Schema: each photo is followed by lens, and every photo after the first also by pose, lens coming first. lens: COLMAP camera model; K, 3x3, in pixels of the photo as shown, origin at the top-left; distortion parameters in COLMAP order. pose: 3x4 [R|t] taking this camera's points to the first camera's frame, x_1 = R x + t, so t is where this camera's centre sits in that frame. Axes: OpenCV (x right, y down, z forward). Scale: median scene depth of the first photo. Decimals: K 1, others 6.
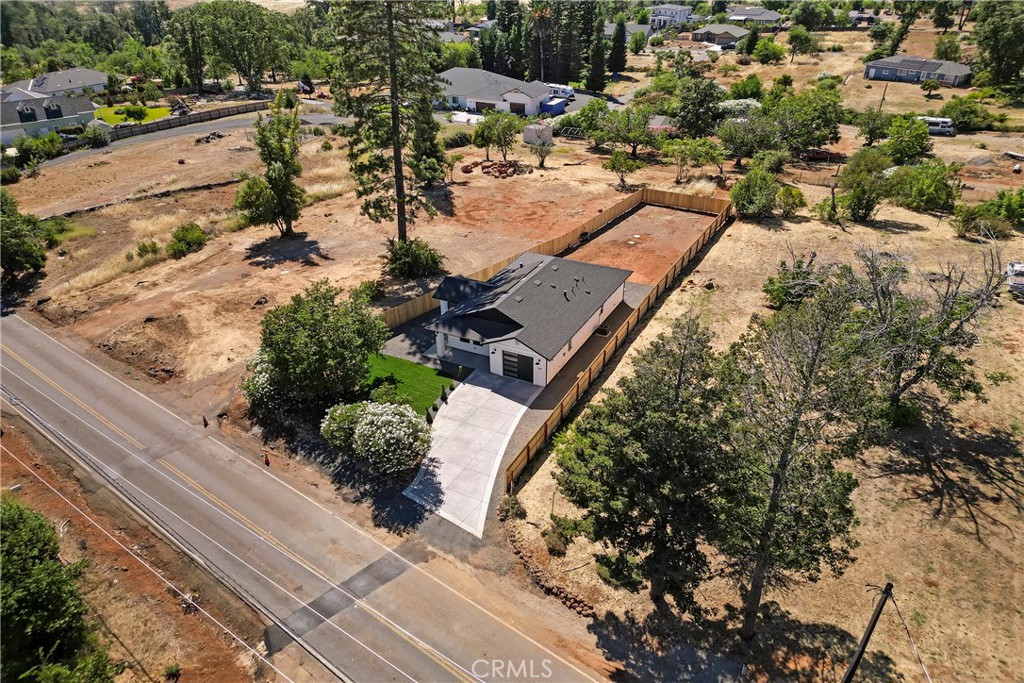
lens RADIAL K [[716.7, 0, 515.8], [0, 716.7, 340.0], [0, 0, 1]] dist [0.038222, -0.022123]
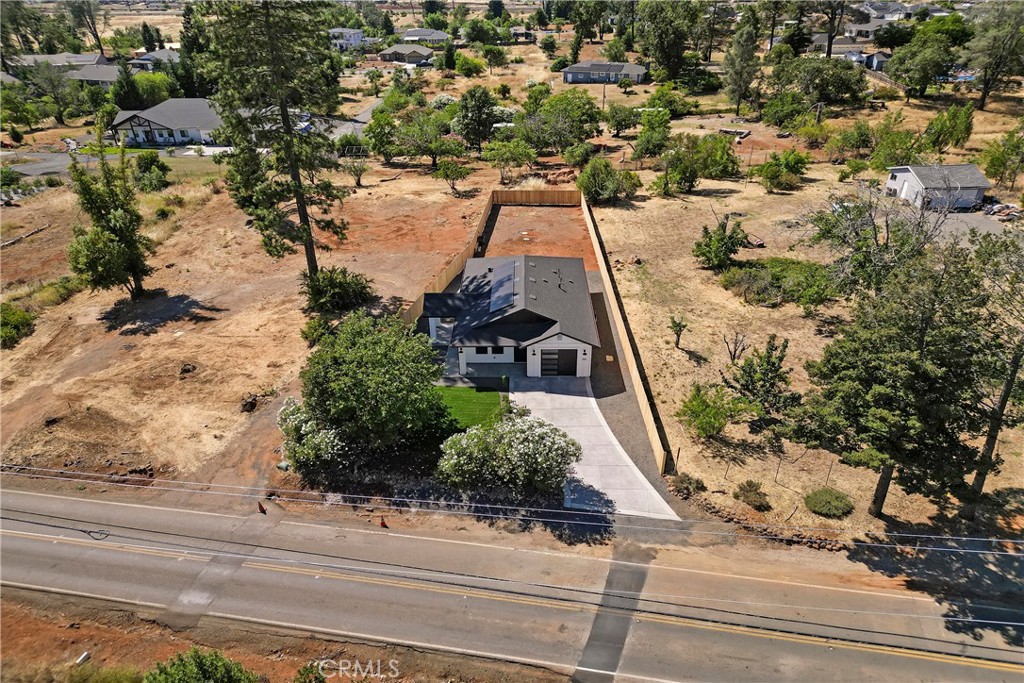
lens RADIAL K [[716.7, 0, 510.2], [0, 716.7, 343.8], [0, 0, 1]] dist [0.038222, -0.022123]
pose [[0.902092, -0.207612, 0.378321, -0.279083], [0.217493, 0.975915, 0.016951, -0.012892], [-0.372728, 0.066991, 0.925519, 0.077698]]
